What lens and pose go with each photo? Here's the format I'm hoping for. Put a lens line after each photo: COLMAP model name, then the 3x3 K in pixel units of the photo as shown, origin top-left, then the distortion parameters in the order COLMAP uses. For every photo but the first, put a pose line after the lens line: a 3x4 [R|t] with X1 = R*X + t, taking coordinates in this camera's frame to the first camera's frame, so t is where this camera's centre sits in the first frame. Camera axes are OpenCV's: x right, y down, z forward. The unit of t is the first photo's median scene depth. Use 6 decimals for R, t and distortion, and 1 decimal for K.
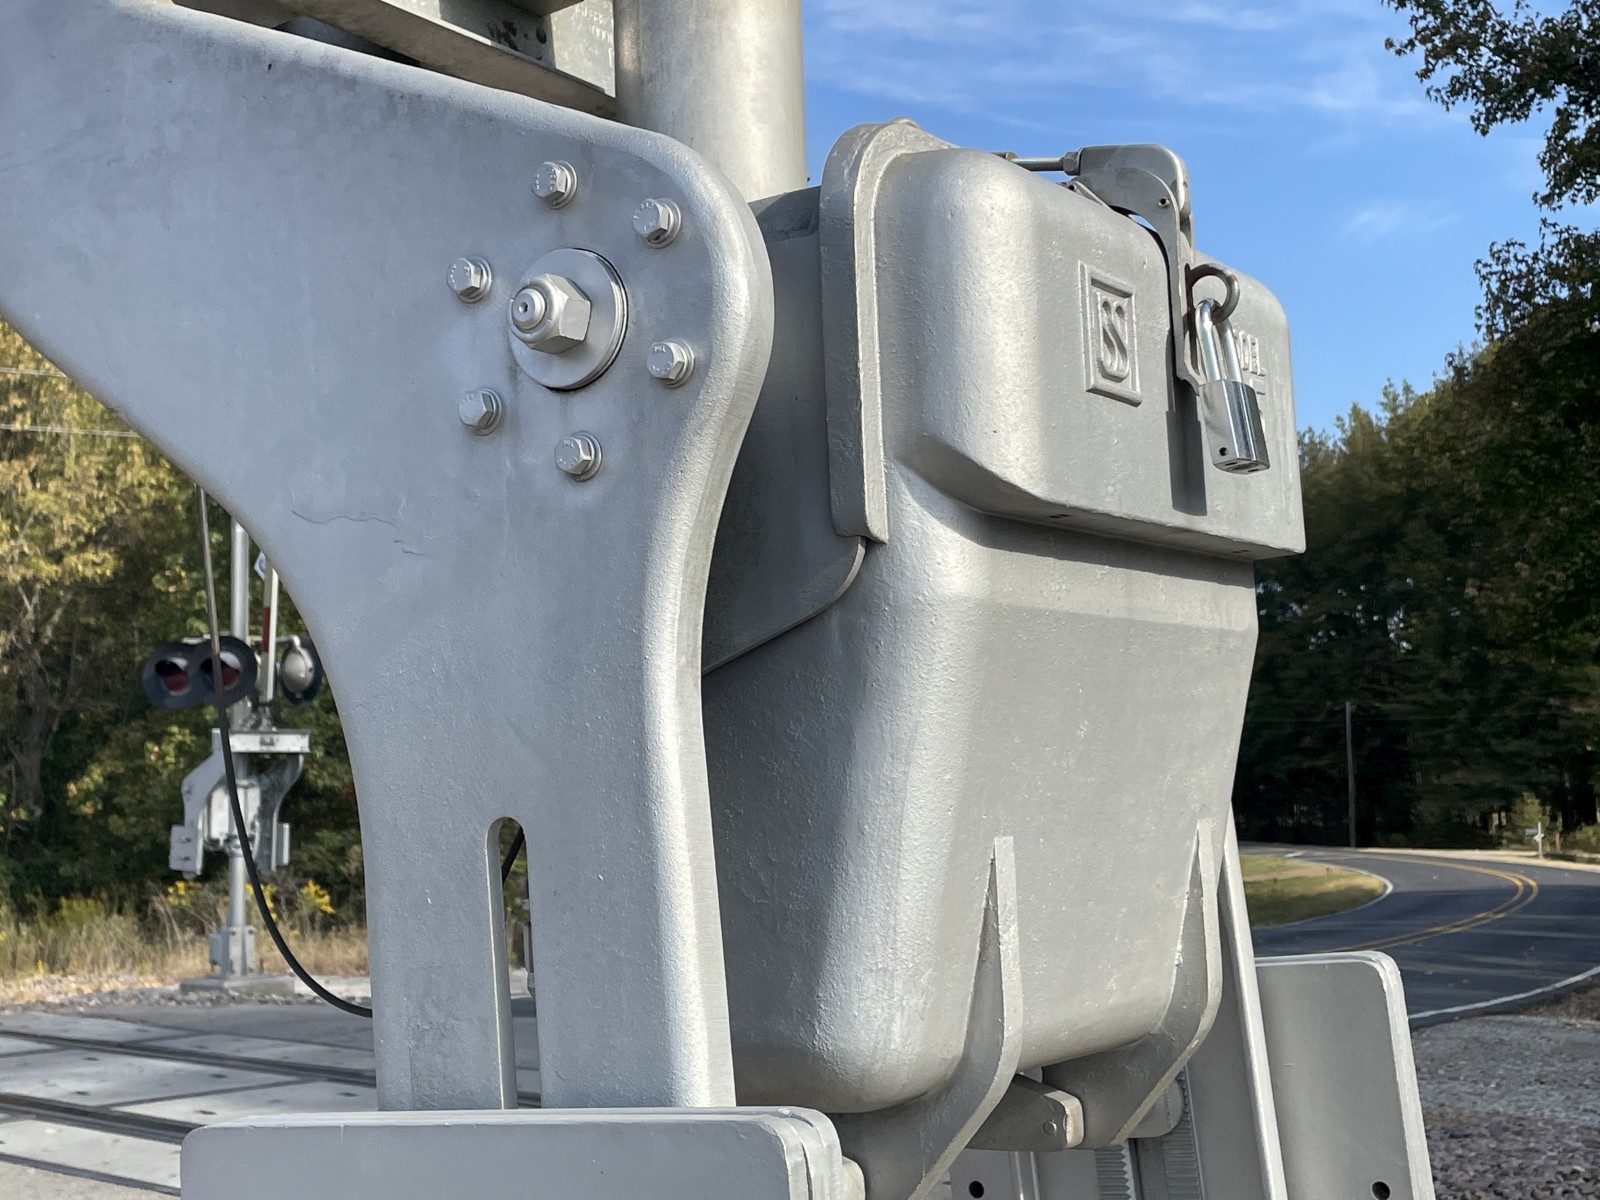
lens RADIAL K [[2219.8, 0, 751.7], [0, 2219.8, 587.9], [0, 0, 1]] dist [0.060784, 0.000000]
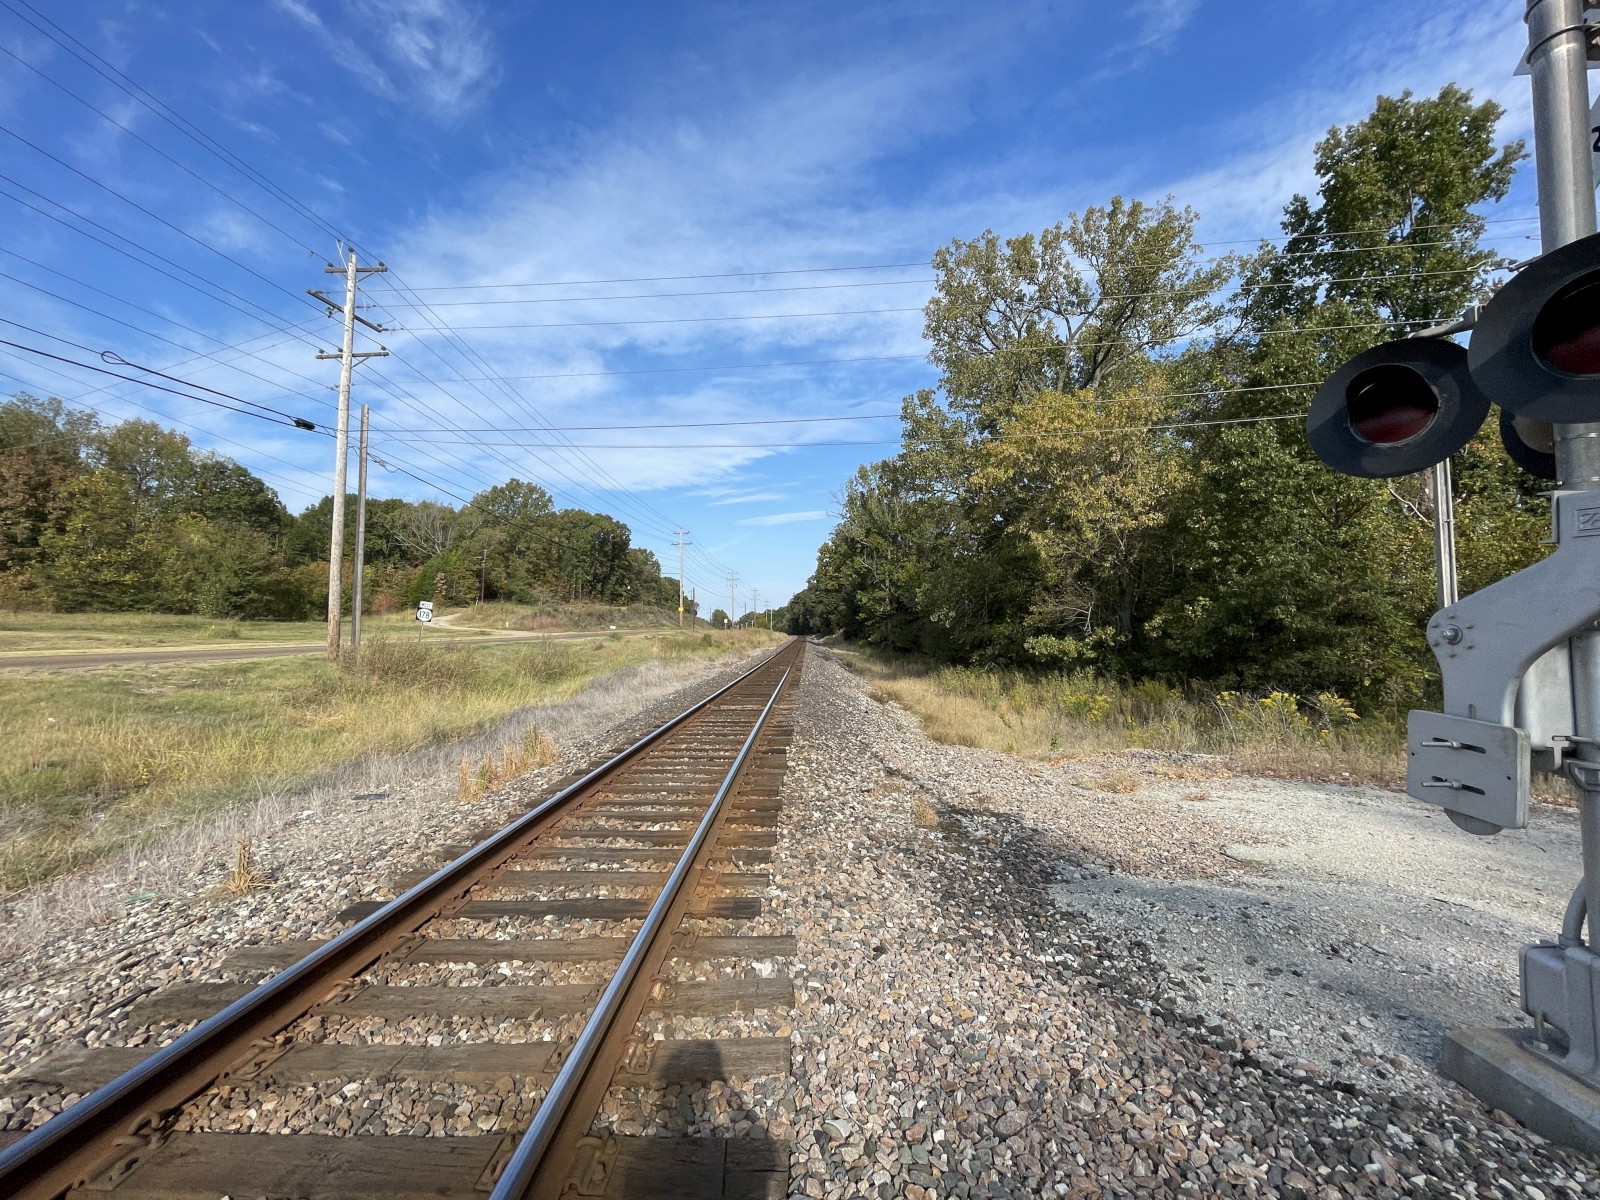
lens RADIAL K [[640.9, 0, 823.6], [0, 640.9, 597.6], [0, 0, 1]] dist [0.000816, -0.000639]
pose [[0.728818, -0.021412, -0.684372, -0.111120], [0.052806, 0.998292, 0.025002, 0.030904], [0.682668, -0.054361, 0.728704, 0.349458]]
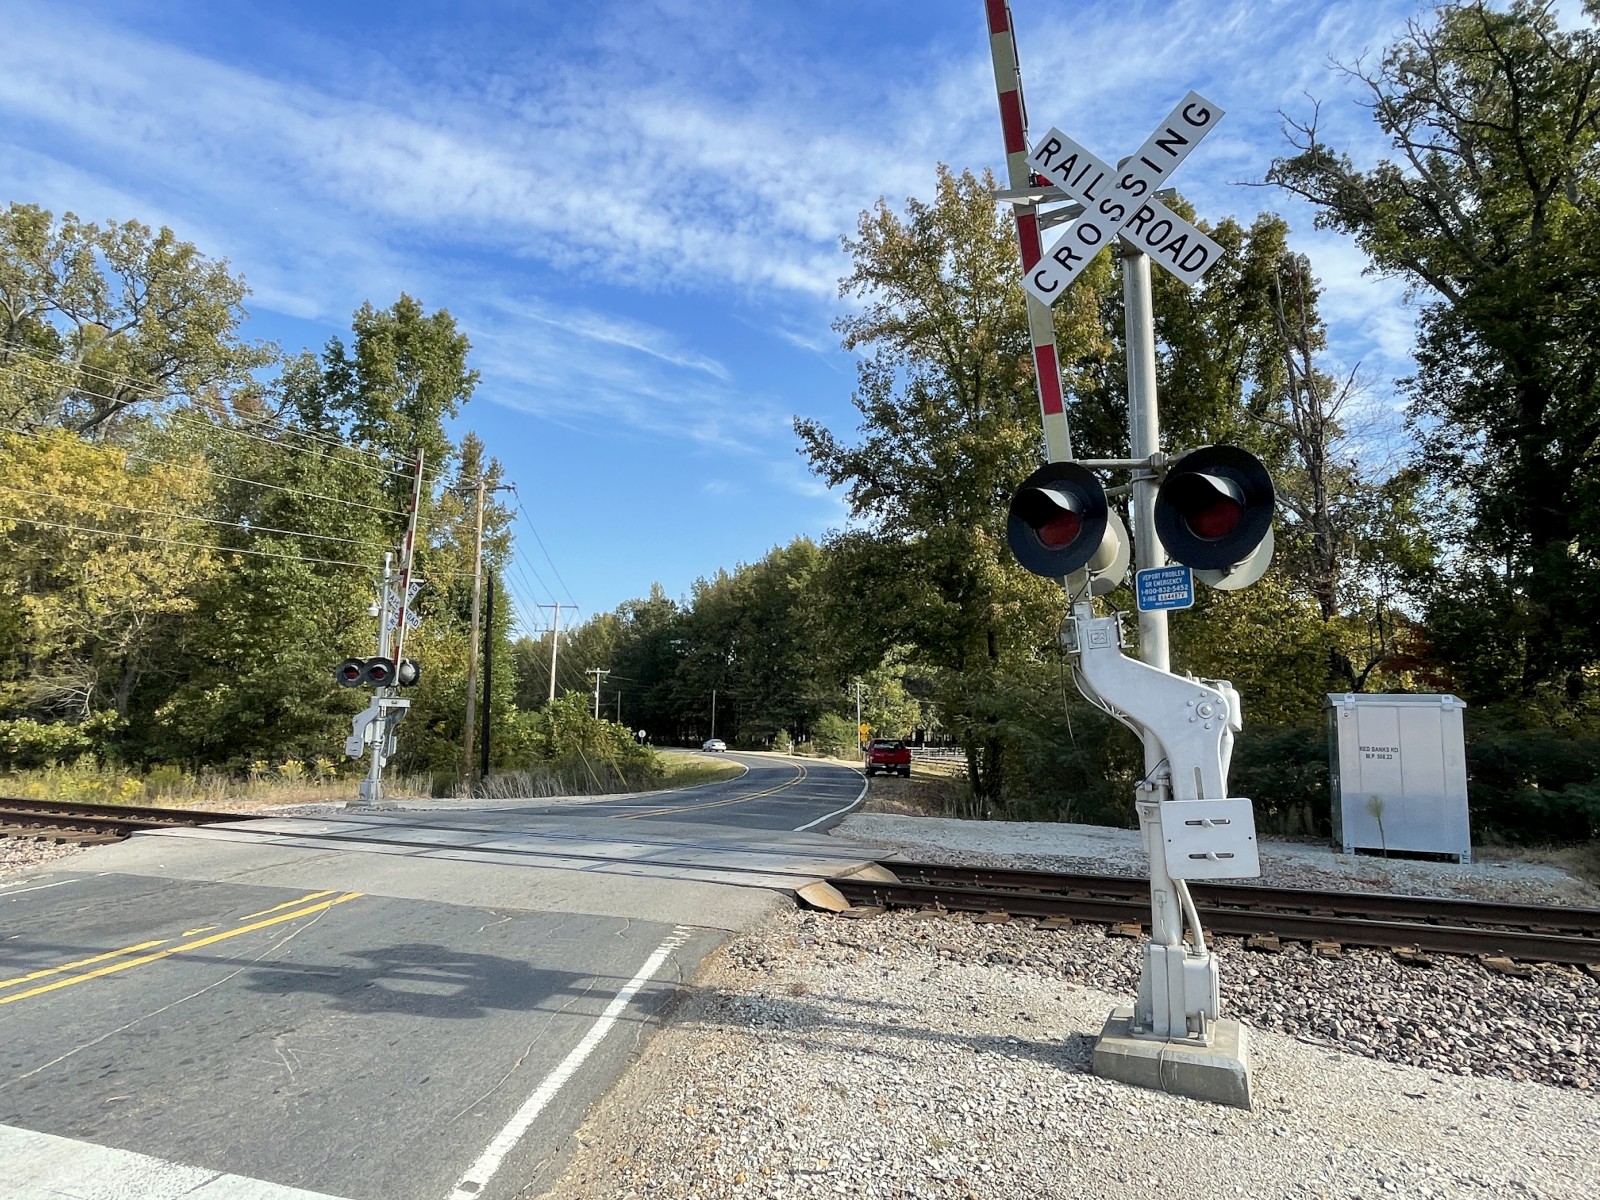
lens RADIAL K [[970.5, 0, 800.1], [0, 970.5, 600.4], [0, 0, 1]] dist [-0.003348, -0.001123]
pose [[0.929277, 0.073664, 0.361963, -0.085081], [-0.060975, 0.997061, -0.046373, -0.007690], [-0.364316, 0.021023, 0.931038, -0.054728]]
